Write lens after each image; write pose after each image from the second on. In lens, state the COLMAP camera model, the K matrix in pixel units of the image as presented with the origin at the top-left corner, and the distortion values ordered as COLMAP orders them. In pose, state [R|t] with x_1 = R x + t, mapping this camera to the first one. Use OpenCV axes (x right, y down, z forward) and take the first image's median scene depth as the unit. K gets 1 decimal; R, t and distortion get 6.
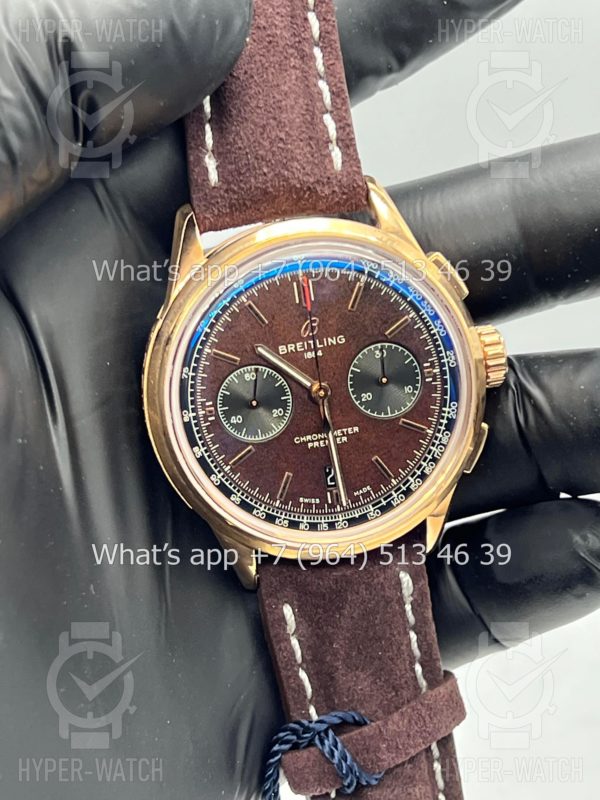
lens RADIAL K [[1974.5, 0, 268.3], [0, 1974.5, 376.0], [0, 0, 1]] dist [0.048062, 0.000000]
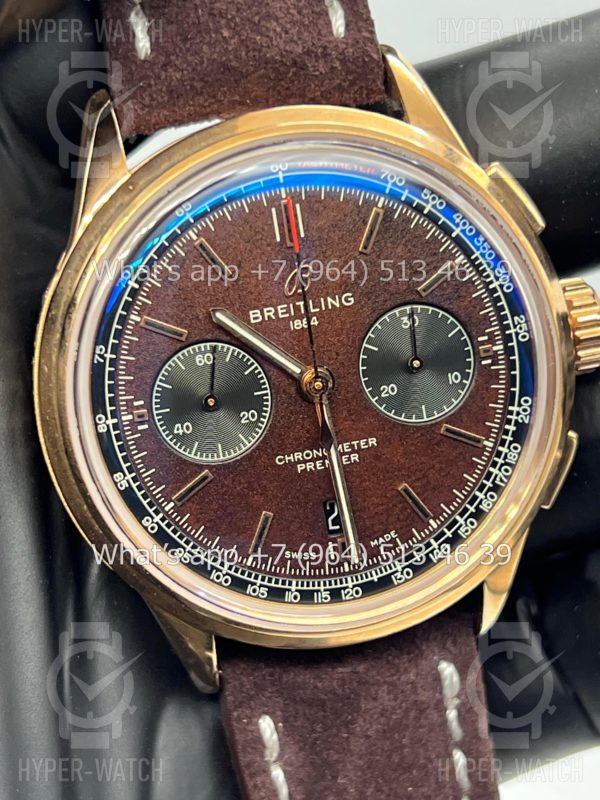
lens RADIAL K [[1974.5, 0, 280.7], [0, 1974.5, 395.9], [0, 0, 1]] dist [0.048062, 0.000000]
pose [[0.999637, -0.010785, 0.024702, -0.000493], [0.010717, 0.999938, 0.002886, 0.010192], [-0.024732, -0.002620, 0.999691, 0.369350]]
